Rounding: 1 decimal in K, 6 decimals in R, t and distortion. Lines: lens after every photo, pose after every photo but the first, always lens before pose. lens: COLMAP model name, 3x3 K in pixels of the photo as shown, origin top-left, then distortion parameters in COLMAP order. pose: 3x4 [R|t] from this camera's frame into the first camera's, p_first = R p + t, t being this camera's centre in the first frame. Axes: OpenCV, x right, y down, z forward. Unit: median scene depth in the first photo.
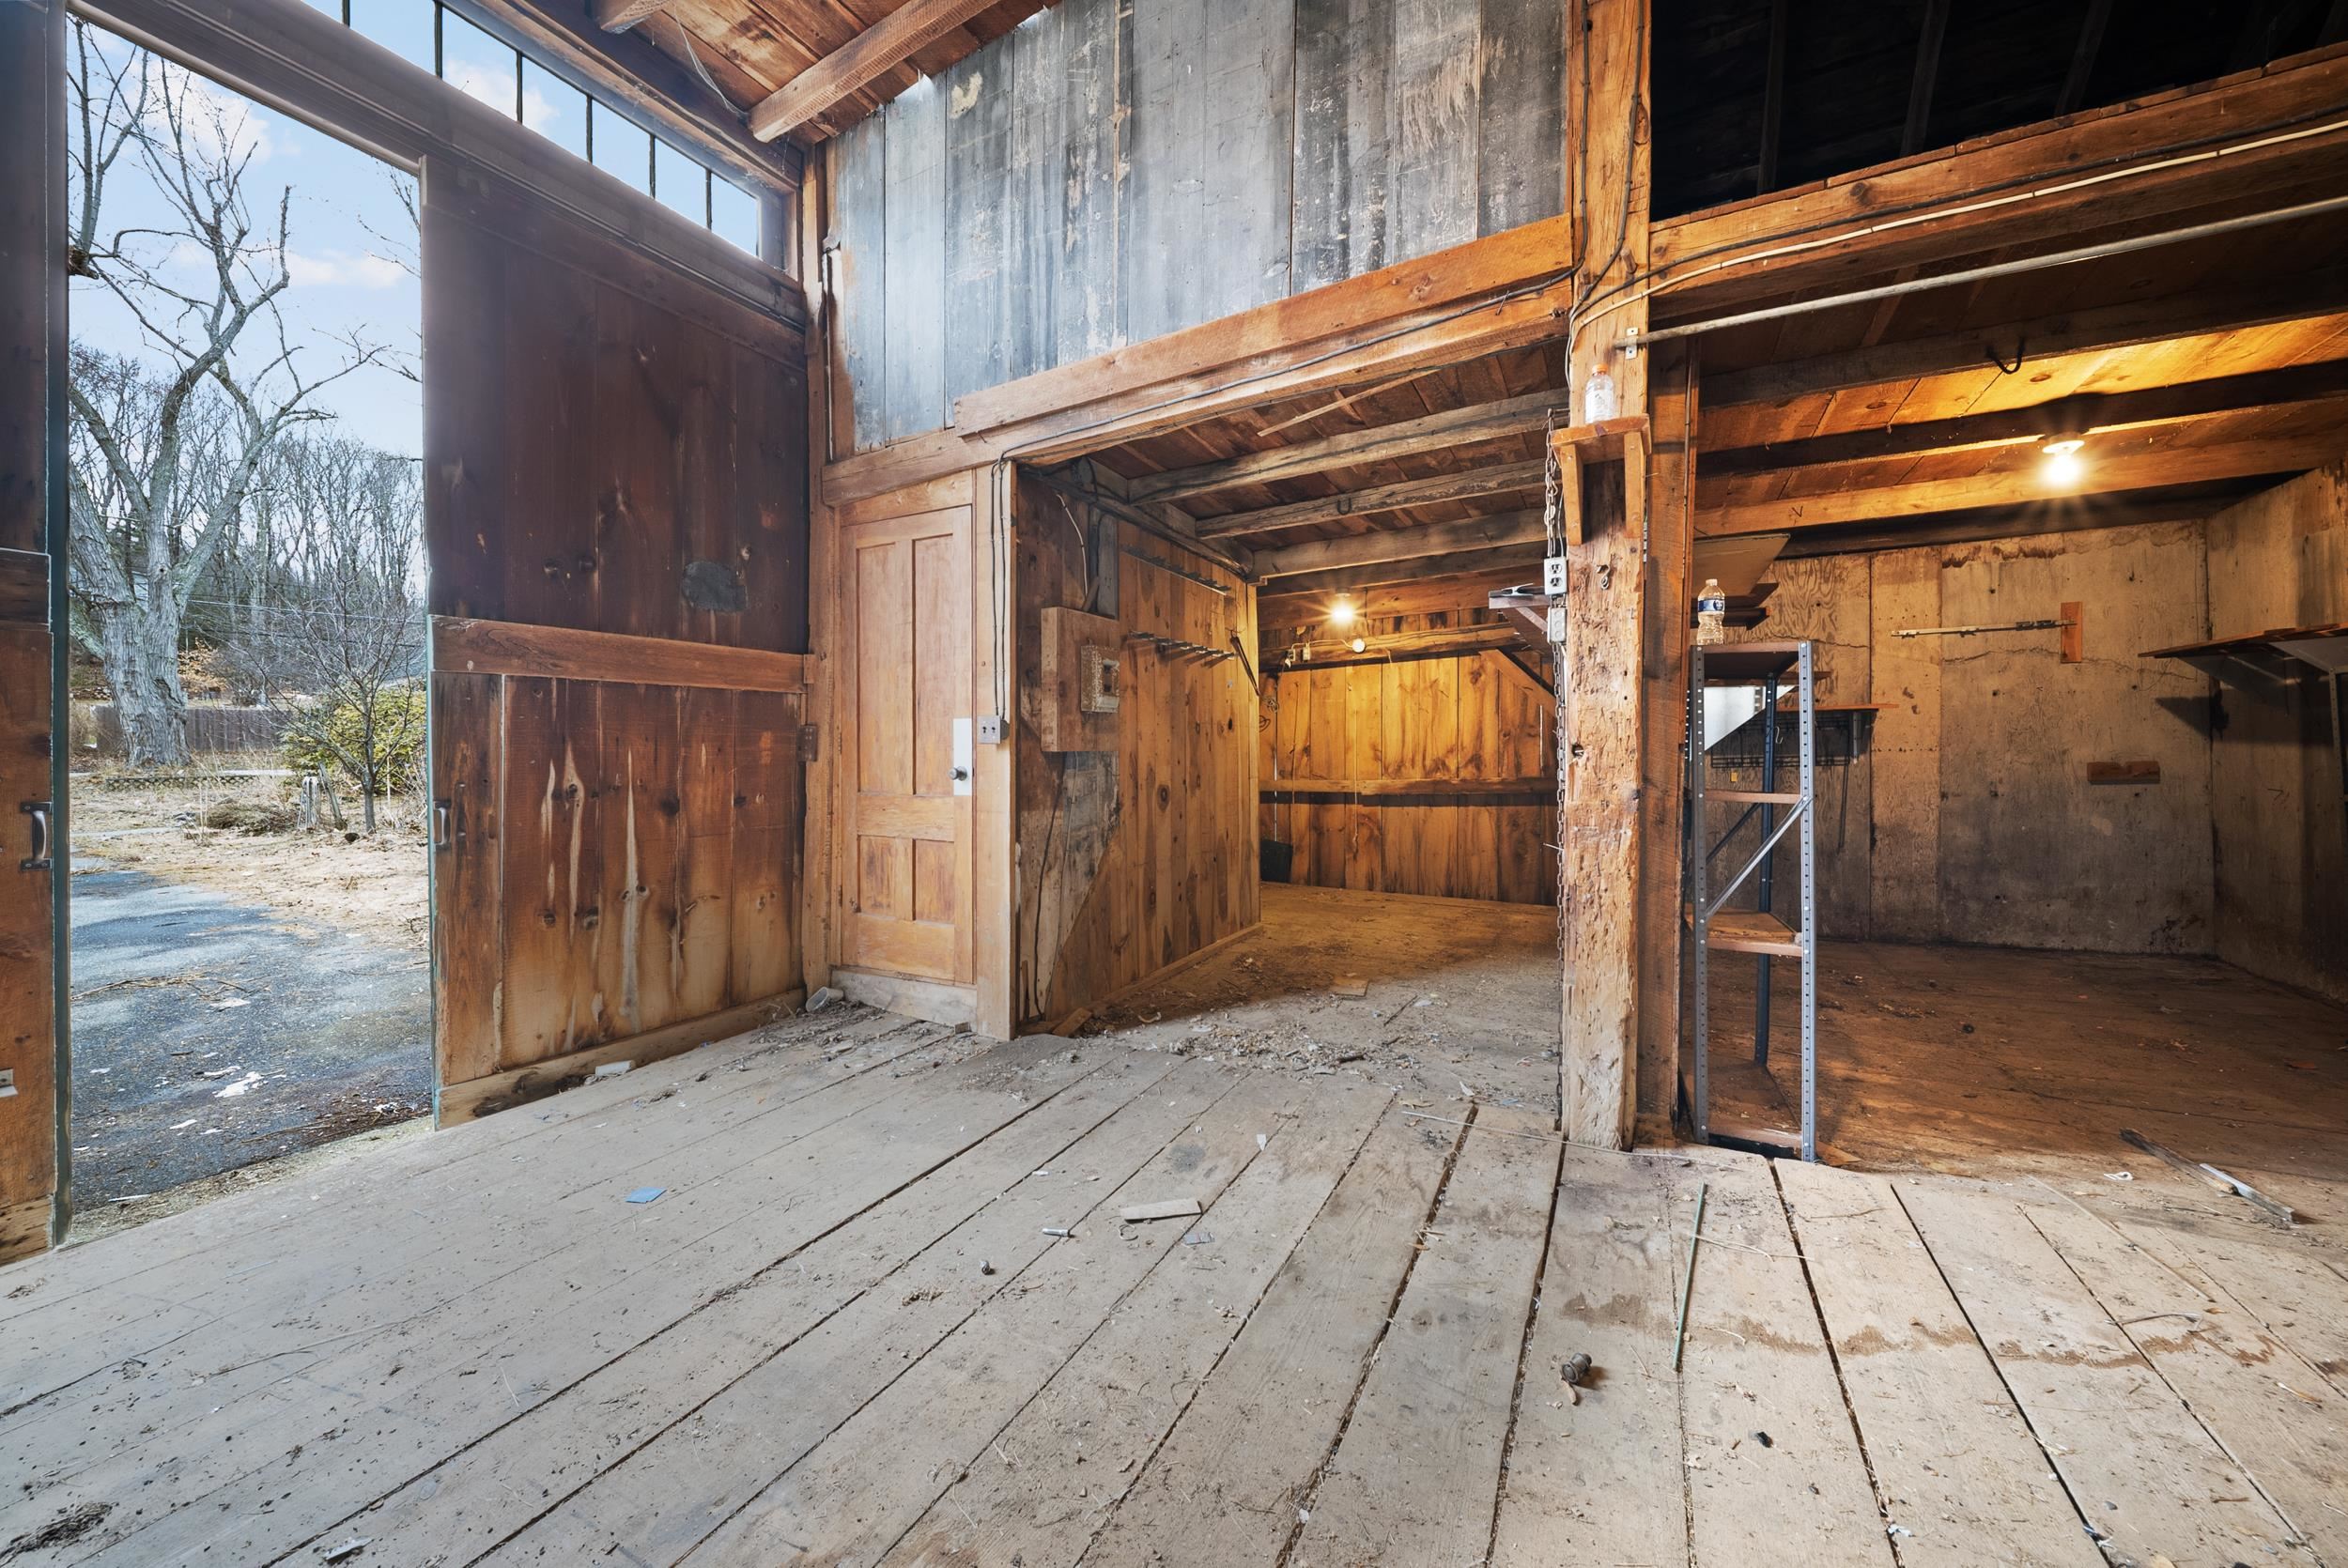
lens RADIAL K [[837.5, 0, 1175.2], [0, 837.5, 761.9], [0, 0, 1]] dist [0.010678, -0.006714]
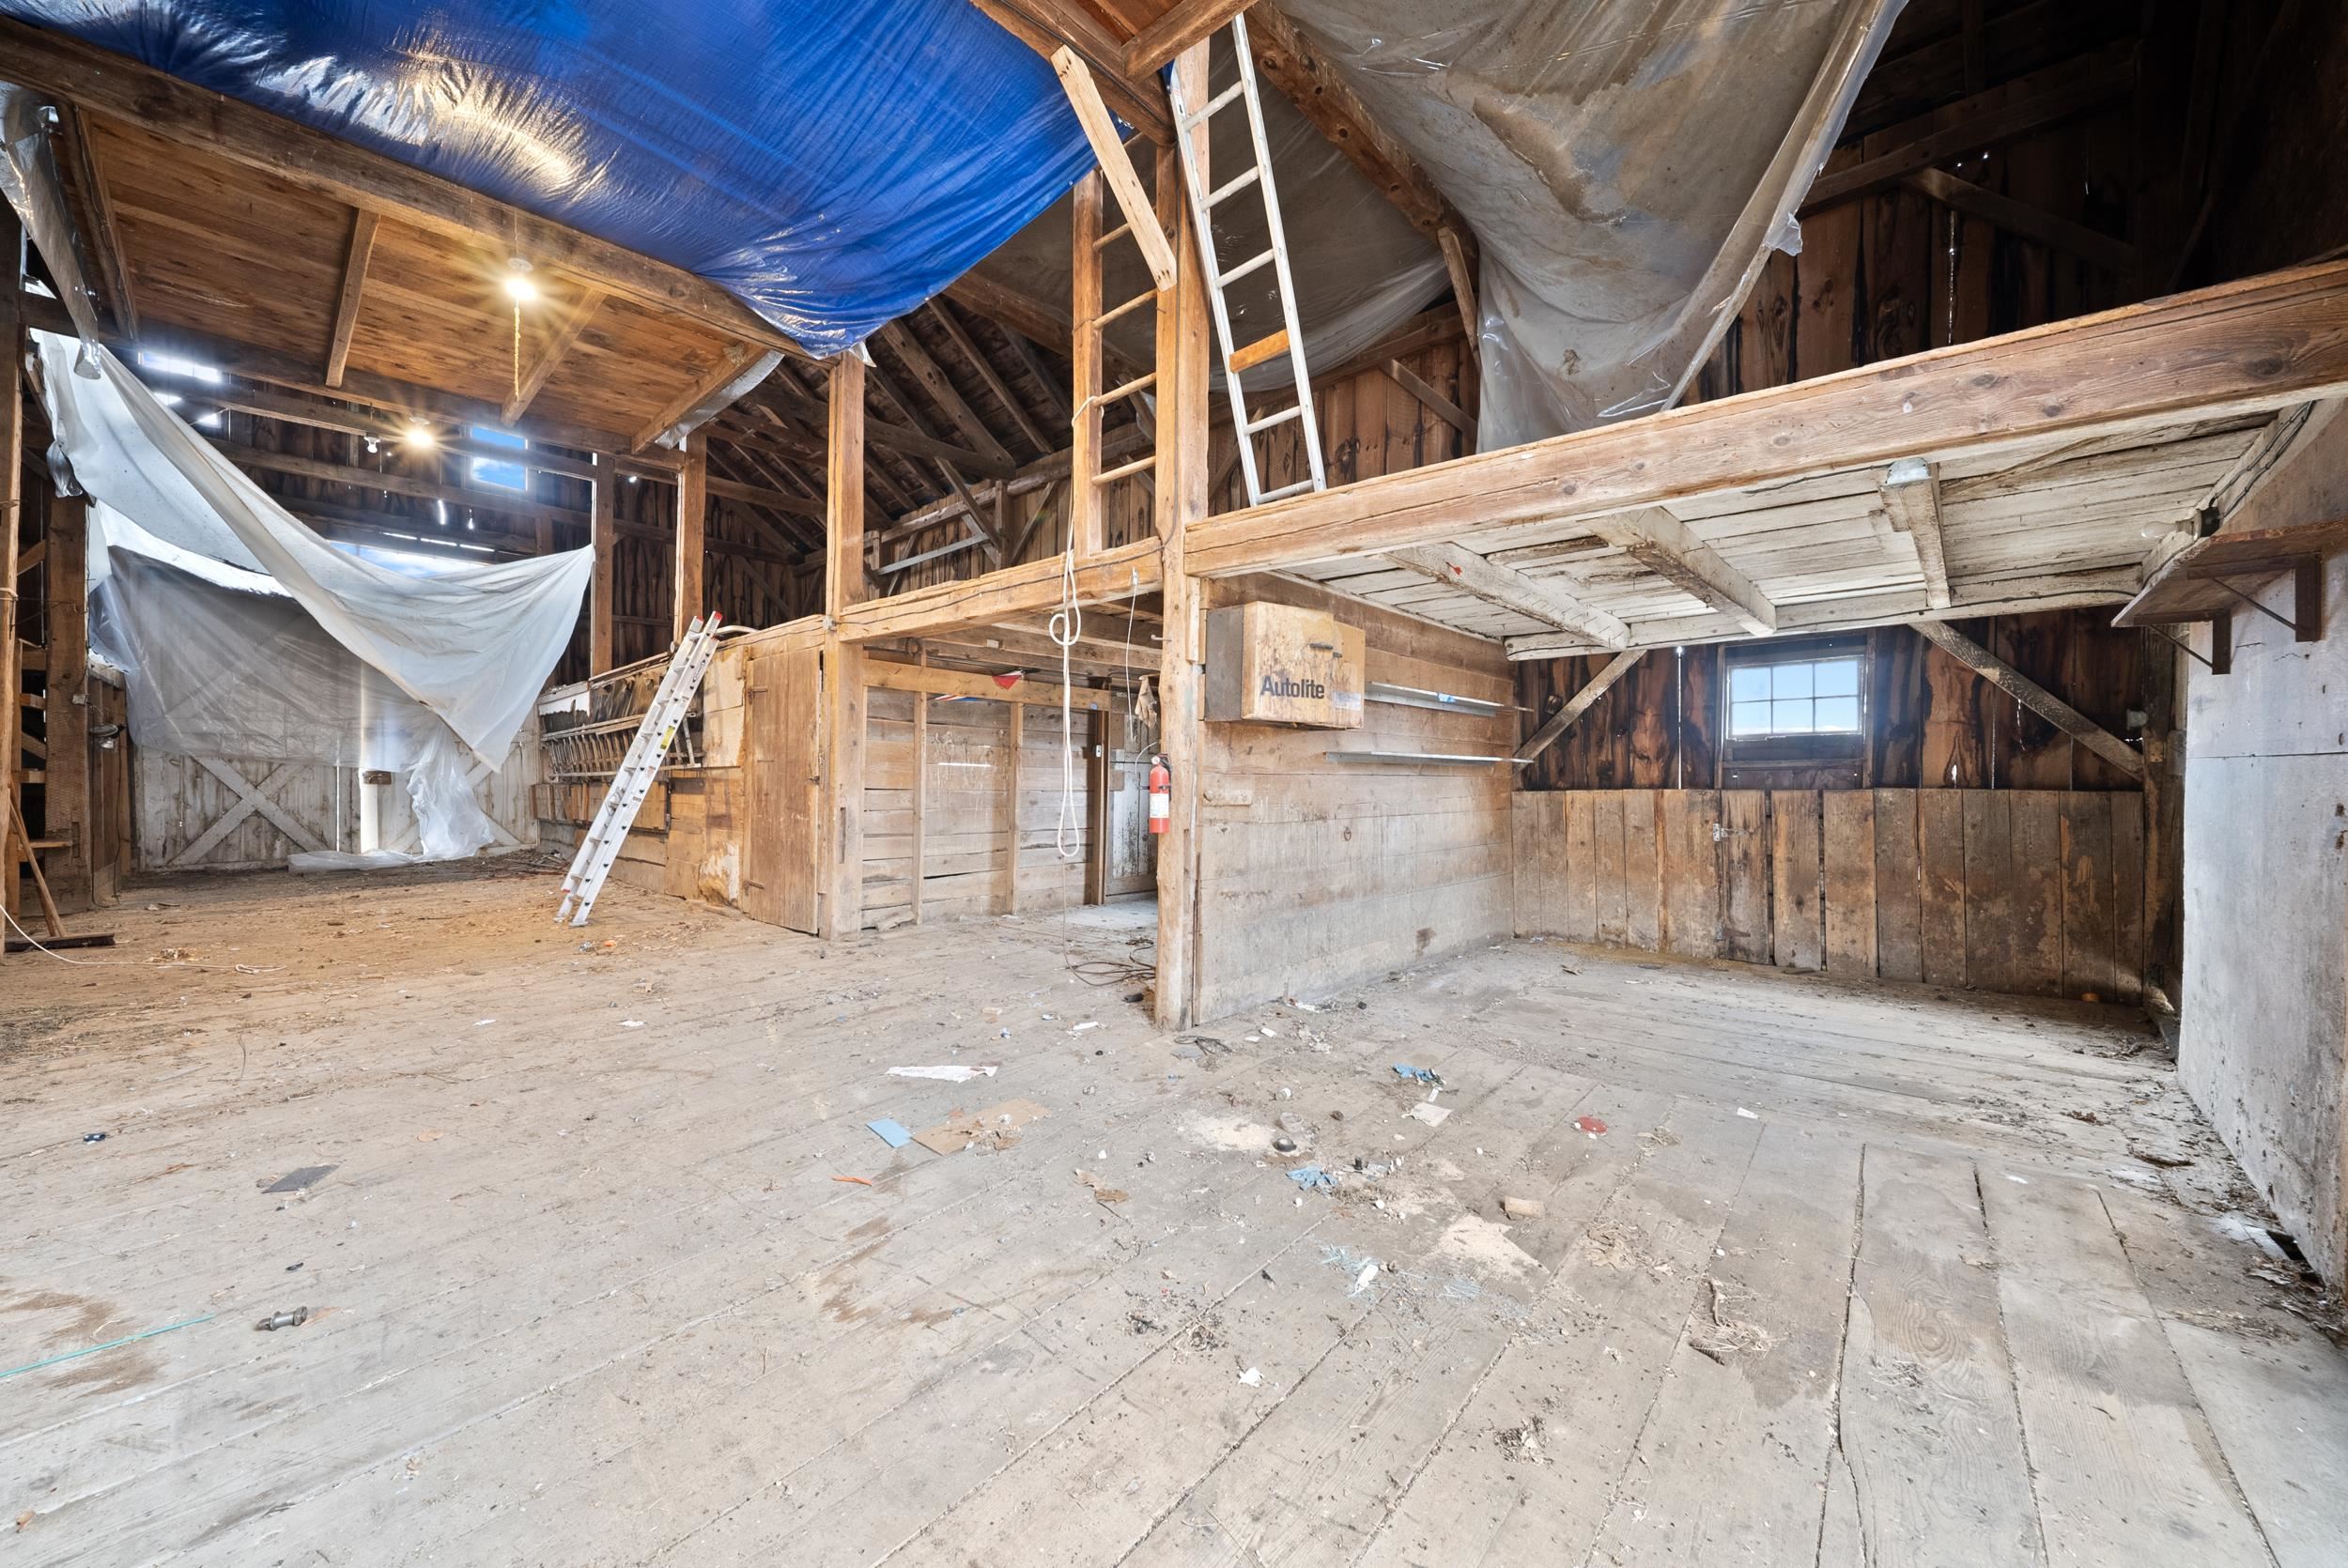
lens RADIAL K [[857.1, 0, 1181.5], [0, 857.1, 776.8], [0, 0, 1]] dist [0.010290, -0.007671]
pose [[-0.972028, 0.007726, 0.234737, -0.509863], [0.009348, 0.999940, 0.005796, 0.000416], [-0.234679, 0.007828, -0.972042, 0.967405]]
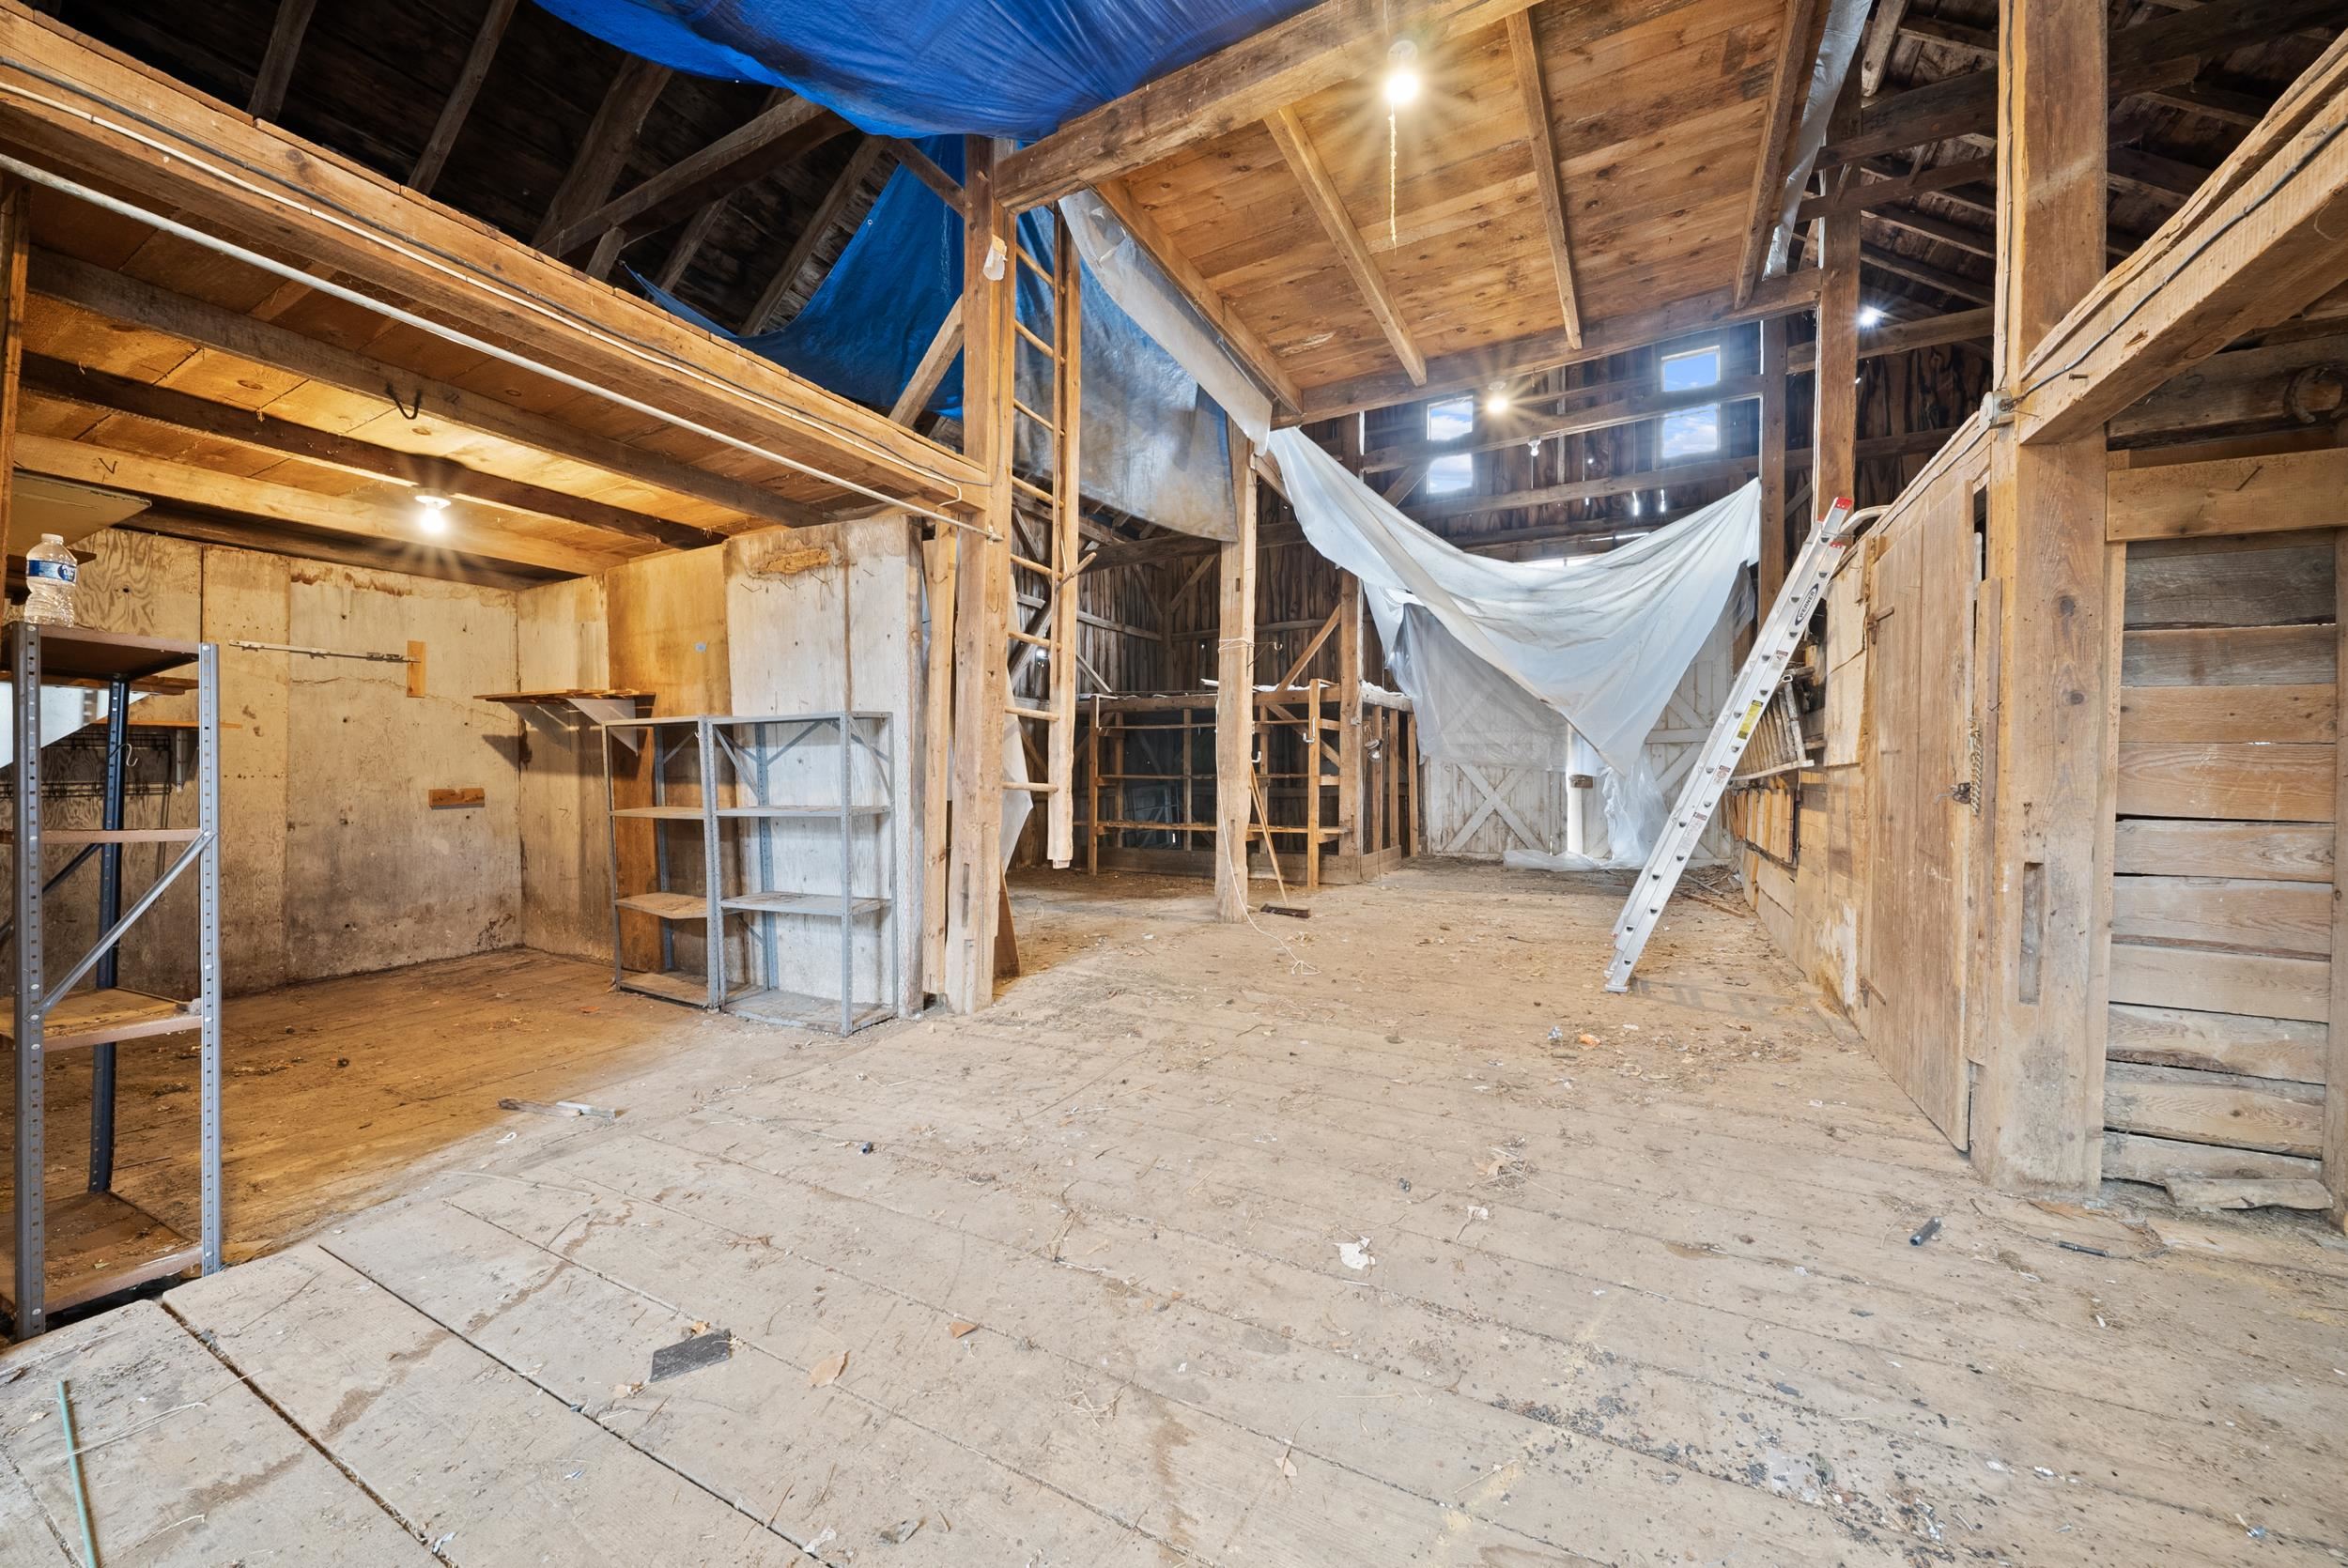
lens RADIAL K [[857.1, 0, 1181.5], [0, 857.1, 776.8], [0, 0, 1]] dist [0.010290, -0.007671]
pose [[-0.007344, 0.009890, 0.999924, -0.078819], [0.005374, 0.999937, -0.009851, 0.000773], [-0.999959, 0.005301, -0.007397, 0.042096]]
